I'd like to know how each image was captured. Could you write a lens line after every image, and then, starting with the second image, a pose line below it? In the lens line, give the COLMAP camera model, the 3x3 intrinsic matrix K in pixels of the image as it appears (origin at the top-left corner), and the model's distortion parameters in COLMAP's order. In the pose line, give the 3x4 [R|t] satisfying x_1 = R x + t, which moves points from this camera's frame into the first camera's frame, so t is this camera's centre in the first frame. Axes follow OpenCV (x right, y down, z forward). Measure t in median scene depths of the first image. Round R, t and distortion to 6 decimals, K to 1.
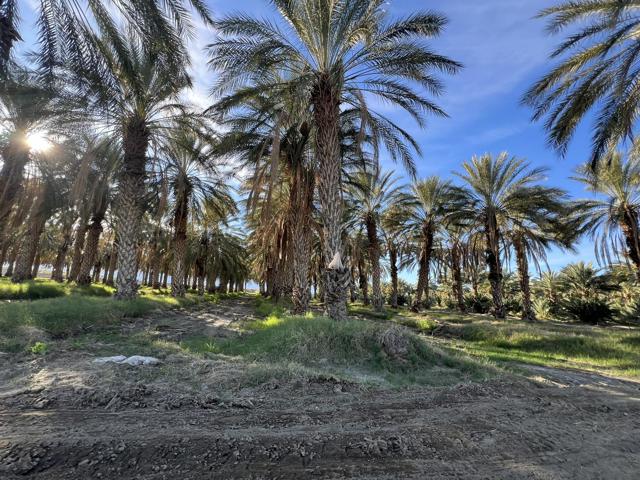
lens RADIAL K [[259.3, 0, 316.3], [0, 259.3, 237.3], [0, 0, 1]] dist [-0.001207, 0.000570]
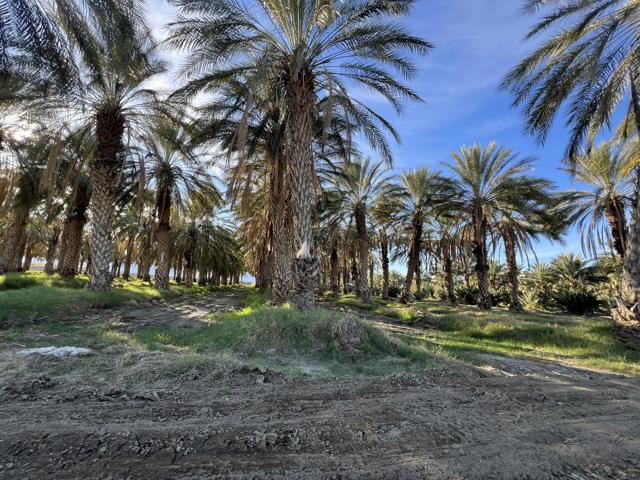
lens RADIAL K [[259.3, 0, 315.8], [0, 259.3, 237.5], [0, 0, 1]] dist [-0.001207, 0.000570]
pose [[0.999963, -0.000865, 0.008598, 0.078848], [0.000617, 0.999584, 0.028851, 0.009880], [-0.008619, -0.028844, 0.999547, 0.017049]]
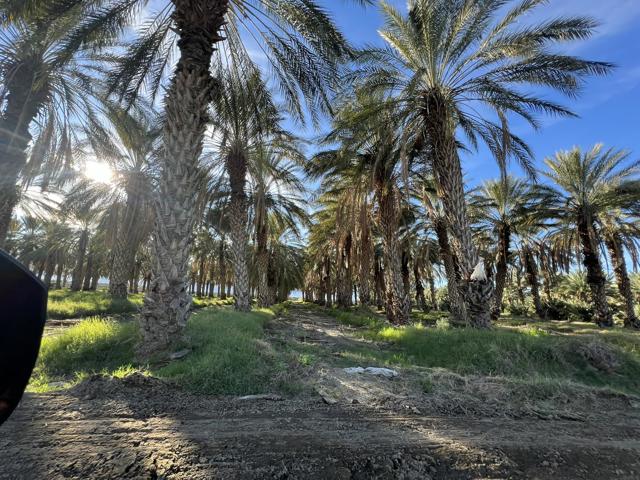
lens RADIAL K [[259.3, 0, 317.9], [0, 259.3, 237.6], [0, 0, 1]] dist [-0.001207, 0.000570]
pose [[0.990590, -0.047460, -0.128374, -0.281300], [0.044313, 0.998646, -0.027261, -0.029575], [0.129494, 0.021316, 0.991351, -0.054993]]
